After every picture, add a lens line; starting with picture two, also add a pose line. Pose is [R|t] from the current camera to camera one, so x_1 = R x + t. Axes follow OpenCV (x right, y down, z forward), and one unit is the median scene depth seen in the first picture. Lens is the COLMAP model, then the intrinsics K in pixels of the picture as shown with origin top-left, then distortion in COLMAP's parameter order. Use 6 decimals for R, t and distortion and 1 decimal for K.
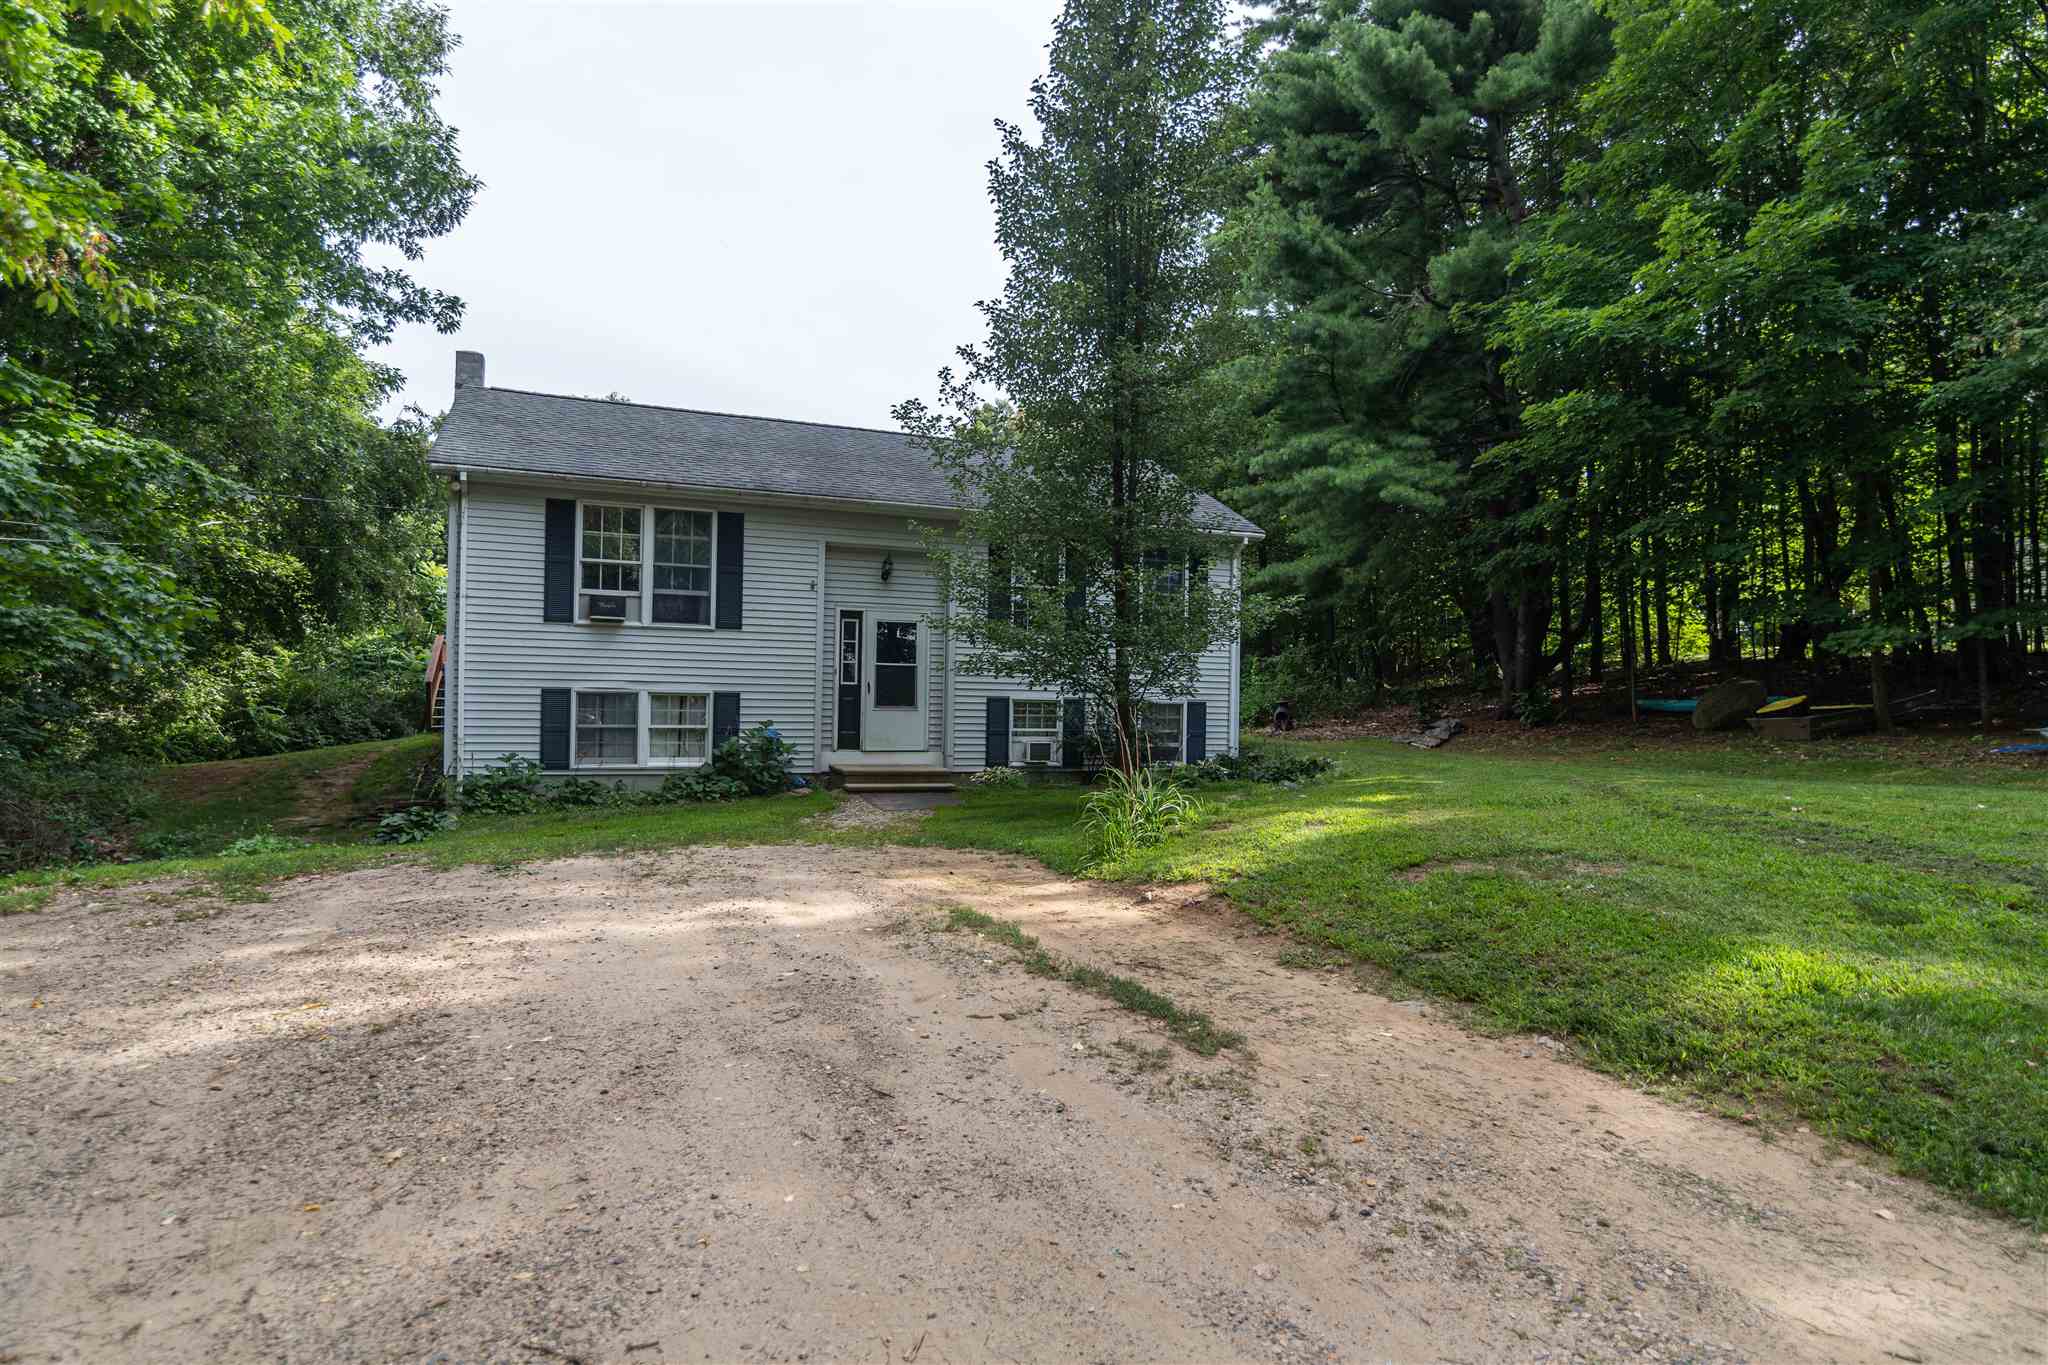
lens RADIAL K [[1154.2, 0, 1025.3], [0, 1154.2, 688.7], [0, 0, 1]] dist [0.013723, -0.000330]
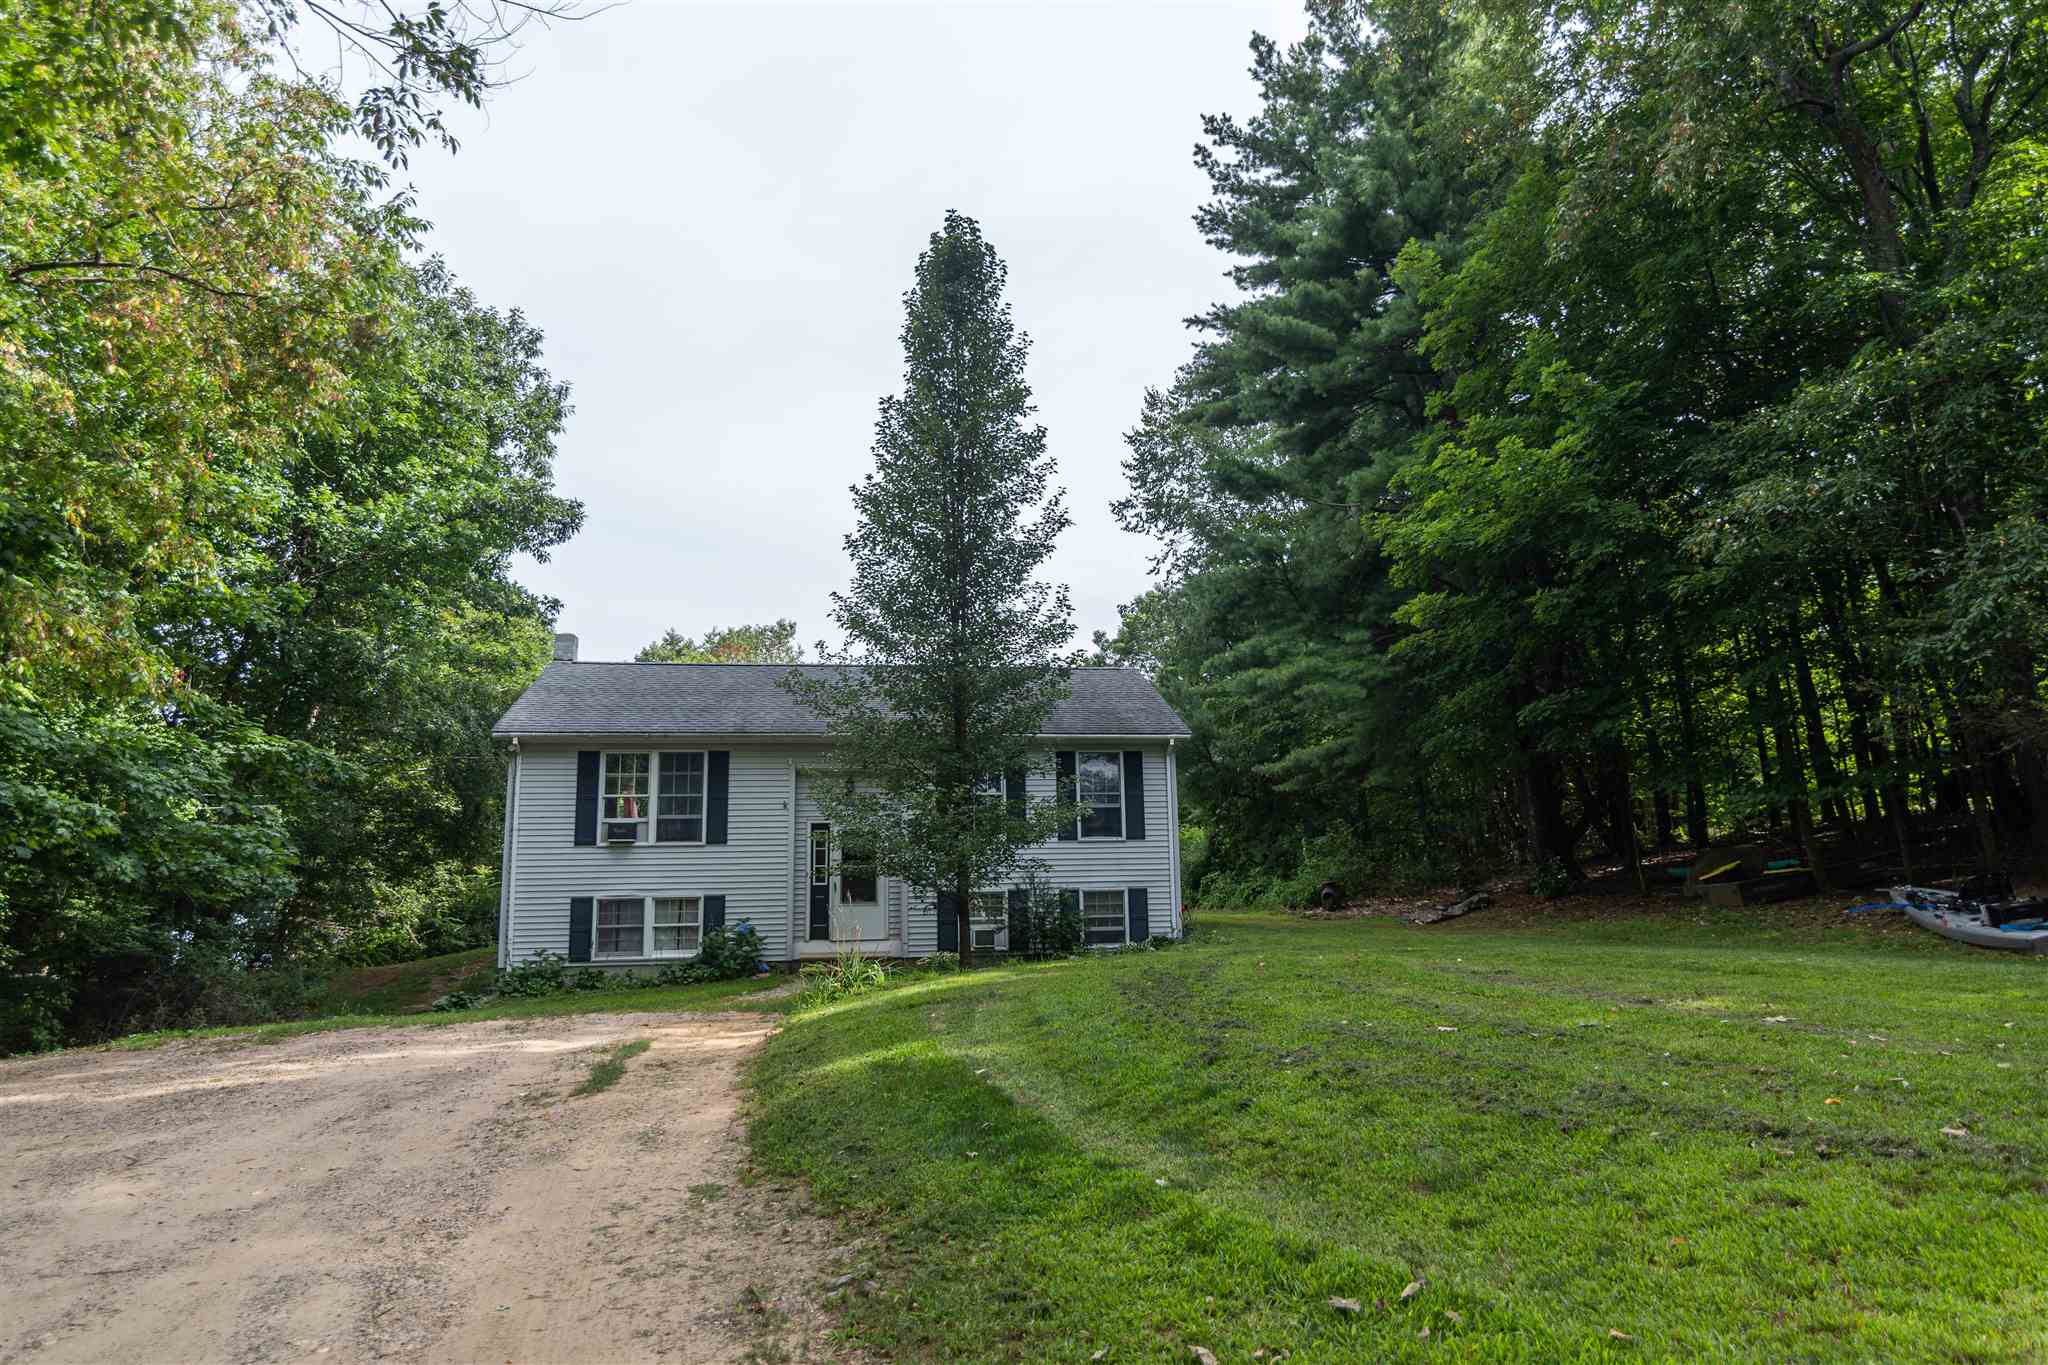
lens RADIAL K [[1238.9, 0, 1023.4], [0, 1238.9, 678.8], [0, 0, 1]] dist [0.003247, -0.001037]
pose [[0.971063, -0.074188, -0.227007, 0.384407], [0.037693, 0.986223, -0.161069, 0.000409], [0.235829, 0.147852, 0.960481, -0.236359]]
